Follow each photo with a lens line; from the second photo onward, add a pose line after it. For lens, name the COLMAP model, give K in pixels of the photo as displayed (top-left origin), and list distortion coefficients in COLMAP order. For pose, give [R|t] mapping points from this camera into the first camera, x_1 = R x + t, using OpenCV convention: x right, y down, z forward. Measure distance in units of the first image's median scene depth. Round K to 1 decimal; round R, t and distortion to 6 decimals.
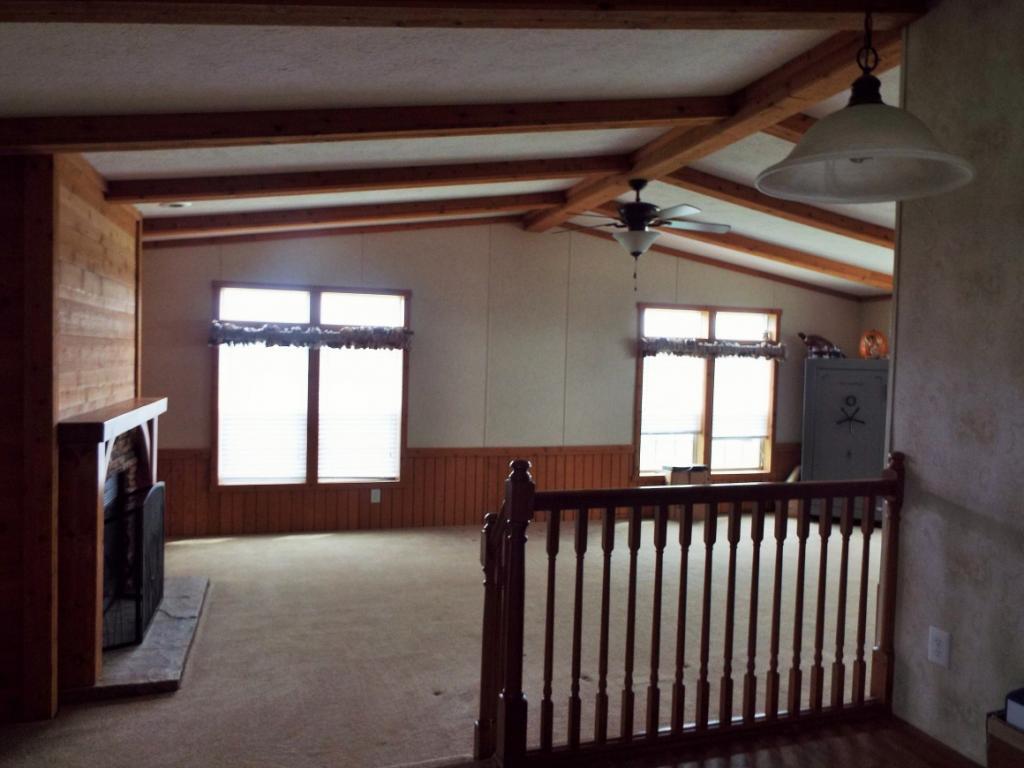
lens RADIAL K [[735.3, 0, 512.0], [0, 735.3, 384.0], [0, 0, 1]] dist [-0.023120, 0.002678]
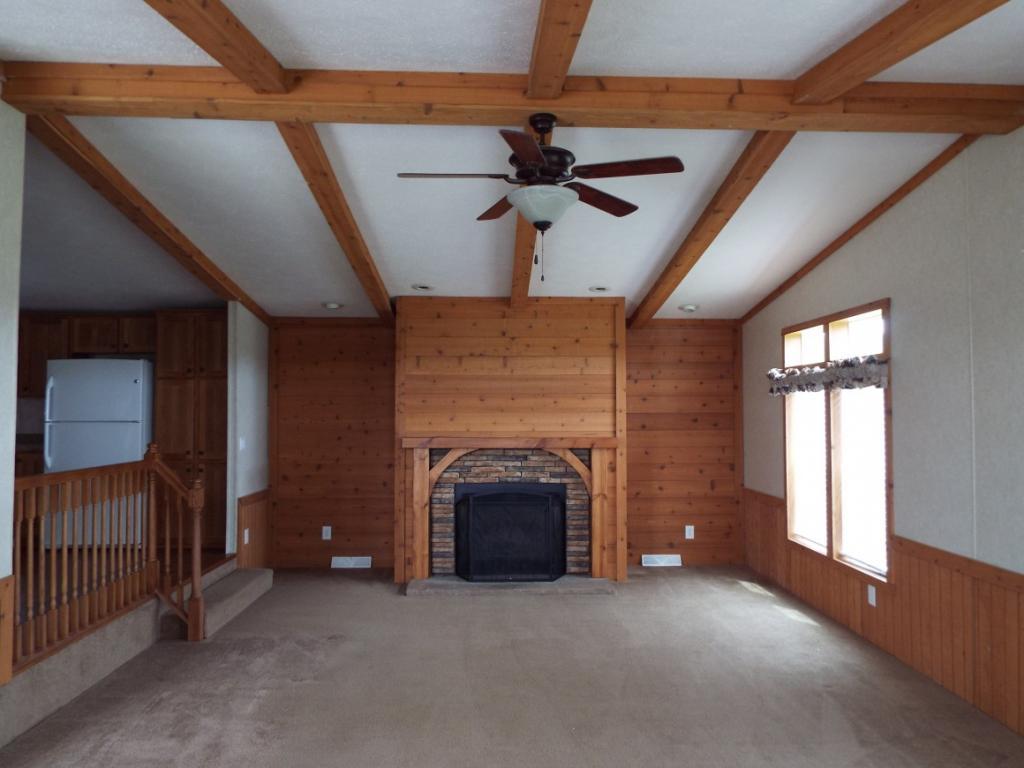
lens RADIAL K [[735.3, 0, 512.0], [0, 735.3, 384.0], [0, 0, 1]] dist [-0.023120, 0.002678]
pose [[-0.253391, -0.064183, -0.965232, 0.578268], [-0.046873, 0.997439, -0.054019, 0.003929], [0.966228, 0.031555, -0.255751, 0.817198]]
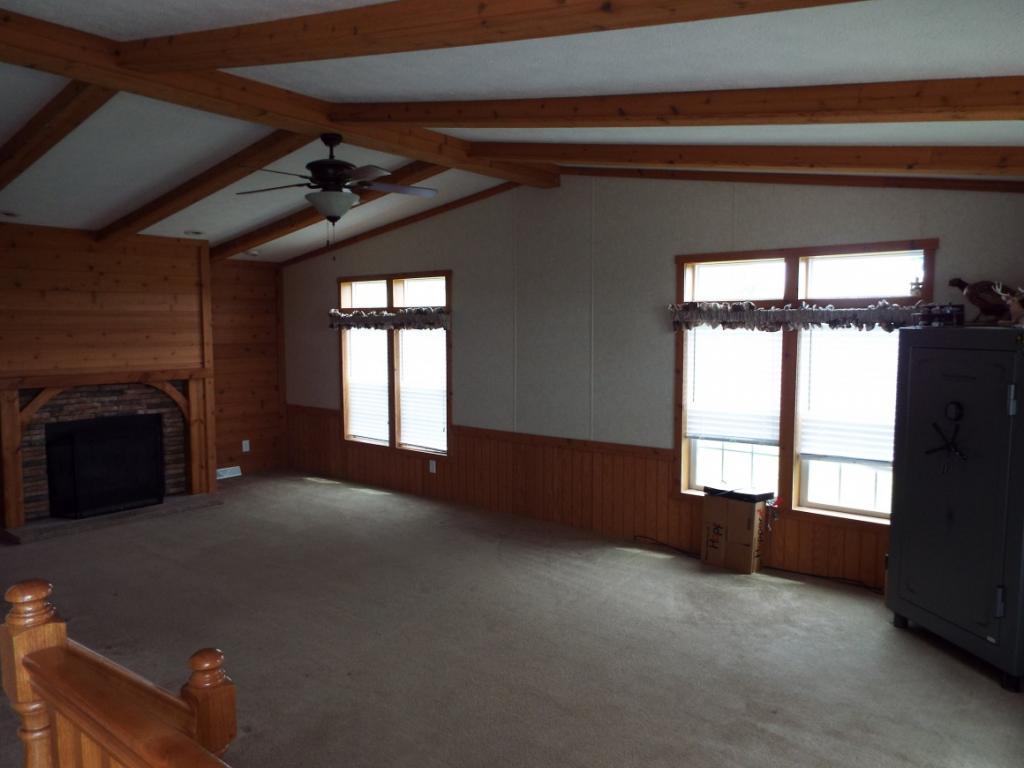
lens RADIAL K [[735.3, 0, 512.0], [0, 735.3, 384.0], [0, 0, 1]] dist [-0.023120, 0.002678]
pose [[0.562193, 0.039284, -0.826072, 0.738330], [-0.017364, 0.999212, 0.035700, -0.007059], [0.826823, -0.005727, 0.562432, 0.482933]]
